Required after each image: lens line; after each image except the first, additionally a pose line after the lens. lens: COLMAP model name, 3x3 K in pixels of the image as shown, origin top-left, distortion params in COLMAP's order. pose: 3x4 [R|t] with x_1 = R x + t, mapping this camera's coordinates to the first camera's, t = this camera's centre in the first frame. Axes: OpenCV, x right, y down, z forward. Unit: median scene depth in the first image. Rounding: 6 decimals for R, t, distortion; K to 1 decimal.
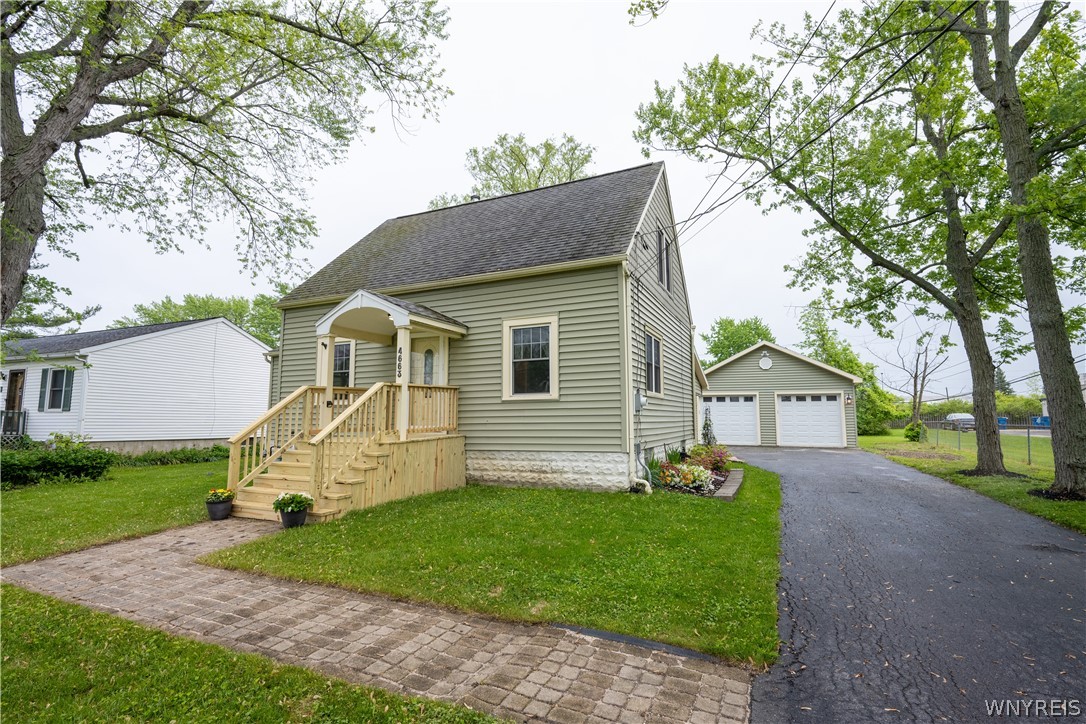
lens RADIAL K [[521.5, 0, 543.0], [0, 521.5, 362.0], [0, 0, 1]] dist [-0.011022, -0.000968]
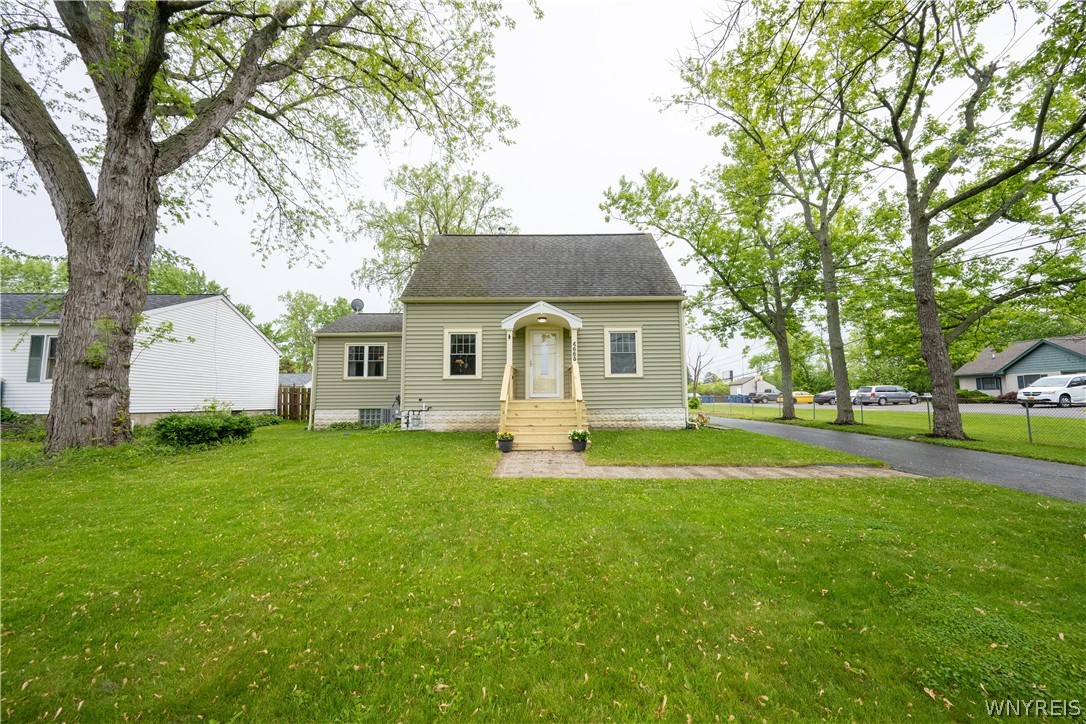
lens RADIAL K [[420.7, 0, 543.0], [0, 420.7, 362.0], [0, 0, 1]] dist [0.002385, -0.000048]
pose [[0.906810, 0.034930, 0.420091, -0.557041], [-0.044411, 0.998931, 0.012806, 0.012859], [-0.419194, -0.030269, 0.907392, -0.064120]]
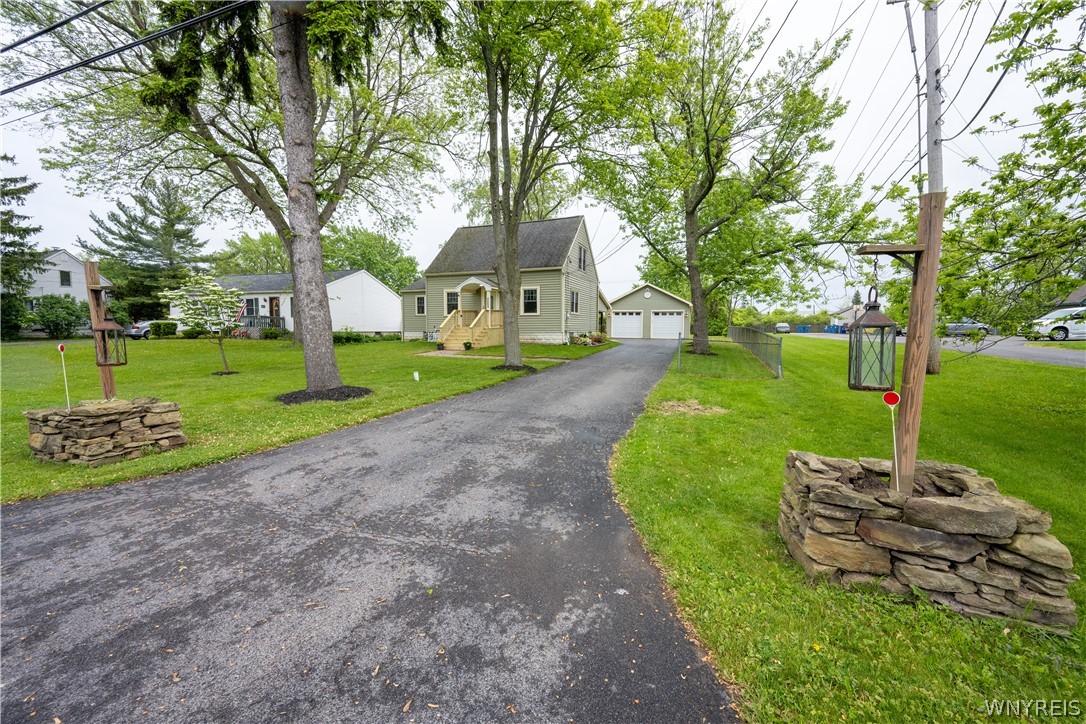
lens RADIAL K [[420.7, 0, 543.0], [0, 420.7, 362.0], [0, 0, 1]] dist [0.002385, -0.000048]
pose [[0.998384, 0.002633, 0.056772, -0.058770], [-0.013540, 0.981184, 0.192601, -0.085094], [-0.055196, -0.193059, 0.979633, -0.929522]]
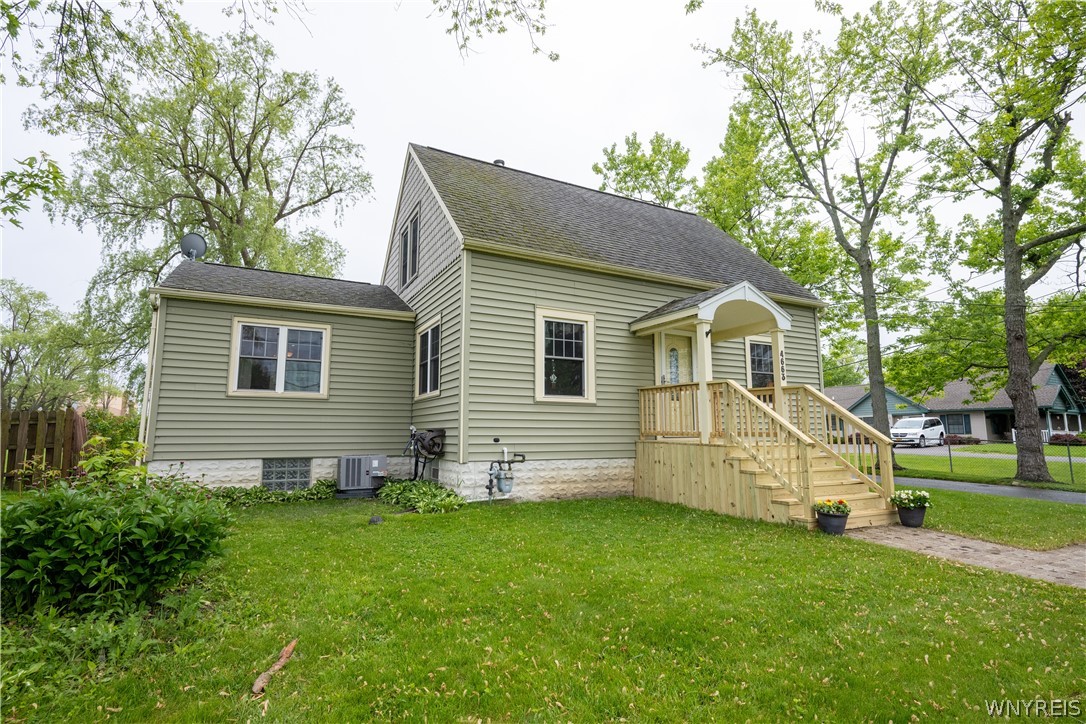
lens RADIAL K [[542.8, 0, 543.0], [0, 542.8, 362.0], [0, 0, 1]] dist [-0.000163, -0.000007]
pose [[0.605944, 0.111526, 0.787651, -0.863164], [-0.090260, 0.993369, -0.071216, 0.069092], [-0.790370, -0.027940, 0.611992, 0.454939]]
